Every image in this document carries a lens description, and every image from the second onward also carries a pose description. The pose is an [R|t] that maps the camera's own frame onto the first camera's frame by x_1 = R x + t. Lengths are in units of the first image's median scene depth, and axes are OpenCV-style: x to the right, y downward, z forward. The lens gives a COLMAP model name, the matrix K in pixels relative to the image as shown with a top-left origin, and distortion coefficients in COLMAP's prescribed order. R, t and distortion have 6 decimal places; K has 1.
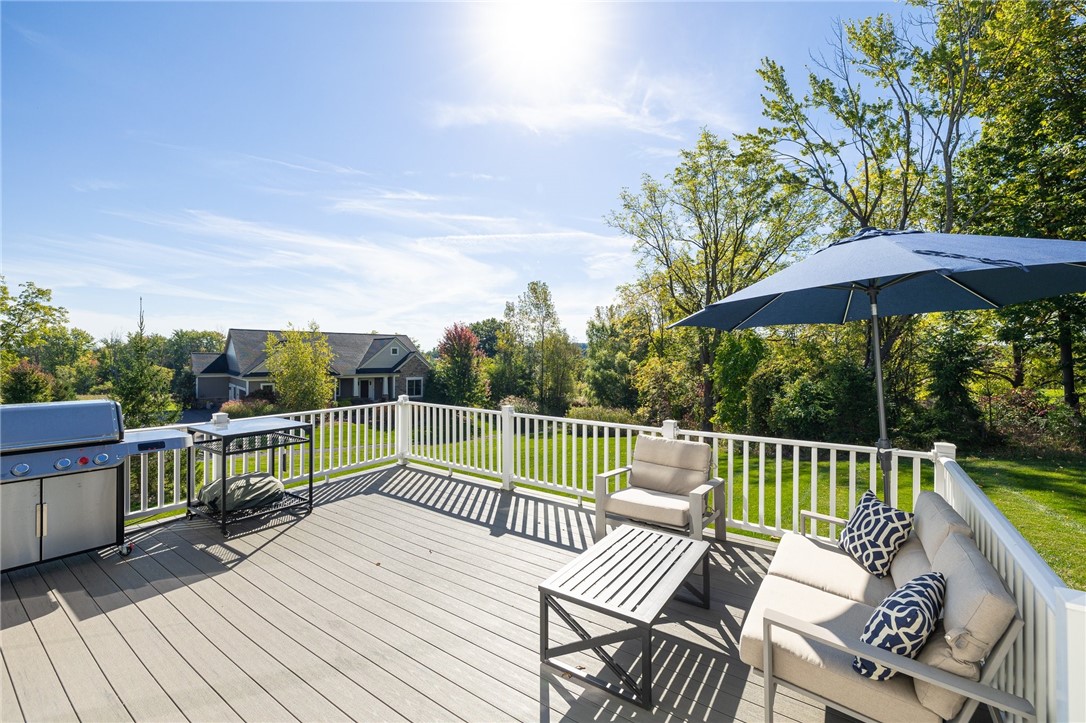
lens RADIAL K [[473.4, 0, 542.7], [0, 473.4, 345.7], [0, 0, 1]] dist [0.000232, -0.000011]
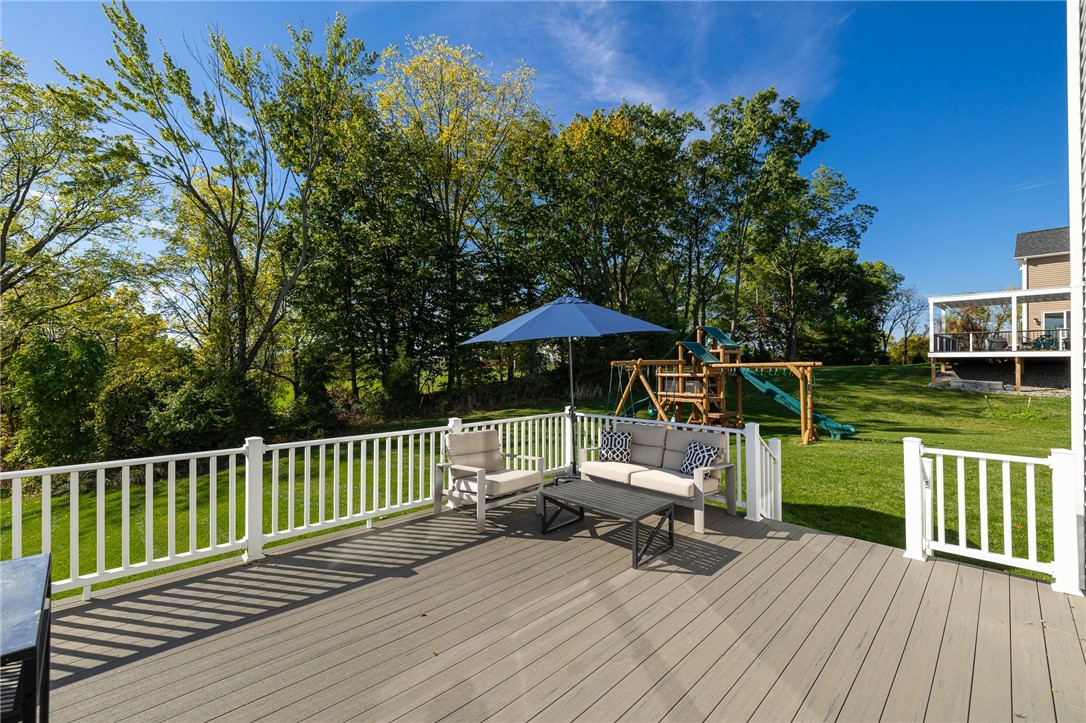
lens RADIAL K [[466.8, 0, 543.0], [0, 466.8, 361.5], [0, 0, 1]] dist [-0.013490, -0.000150]
pose [[0.148800, -0.000818, 0.988867, -0.258520], [-0.018465, 0.999823, 0.003605, 0.002333], [-0.988695, -0.018796, 0.148759, 0.186978]]
